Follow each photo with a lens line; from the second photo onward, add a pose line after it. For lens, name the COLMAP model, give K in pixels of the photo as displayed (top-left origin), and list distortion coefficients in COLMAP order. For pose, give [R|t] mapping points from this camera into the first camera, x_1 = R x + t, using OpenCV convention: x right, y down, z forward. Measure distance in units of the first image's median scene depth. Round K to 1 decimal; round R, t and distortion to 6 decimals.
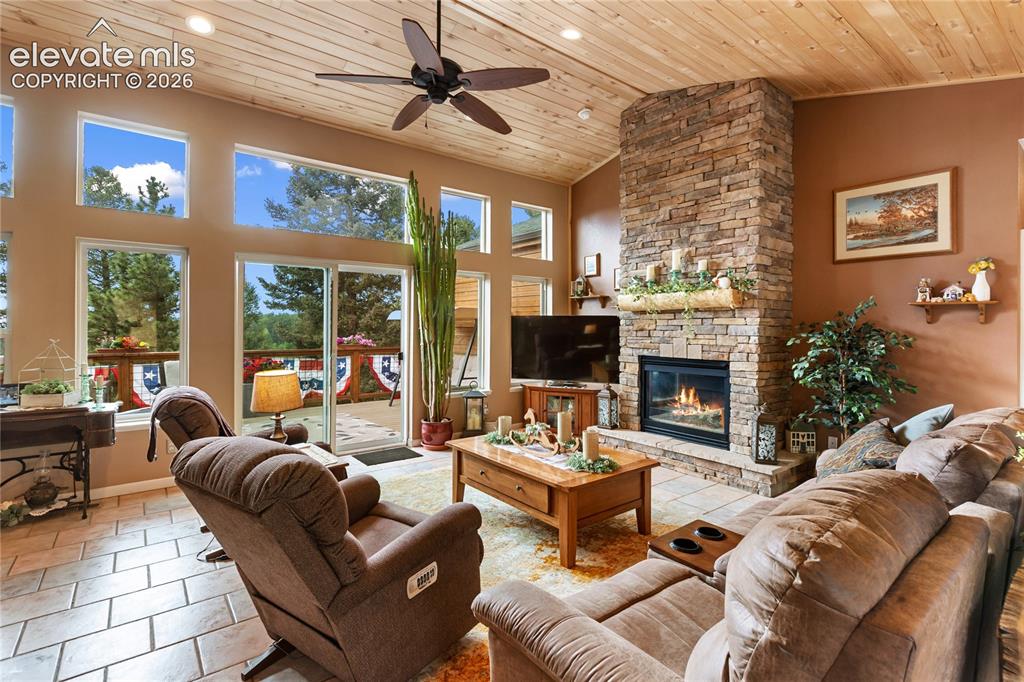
lens RADIAL K [[479.4, 0, 508.4], [0, 479.4, 319.6], [0, 0, 1]] dist [0.000082, 0.000087]
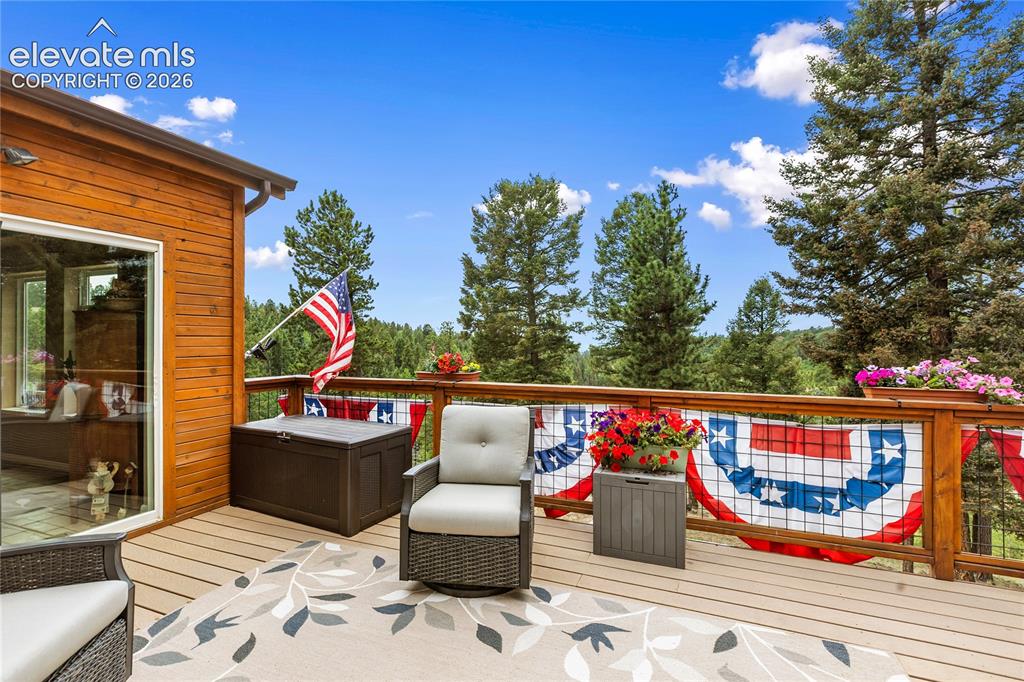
lens RADIAL K [[471.3, 0, 510.0], [0, 471.3, 335.5], [0, 0, 1]] dist [0.002292, 0.000316]
pose [[0.490203, -0.010059, -0.871550, -0.098903], [0.012816, 0.999908, -0.004331, 0.007073], [0.871514, -0.009047, 0.490288, 0.318027]]
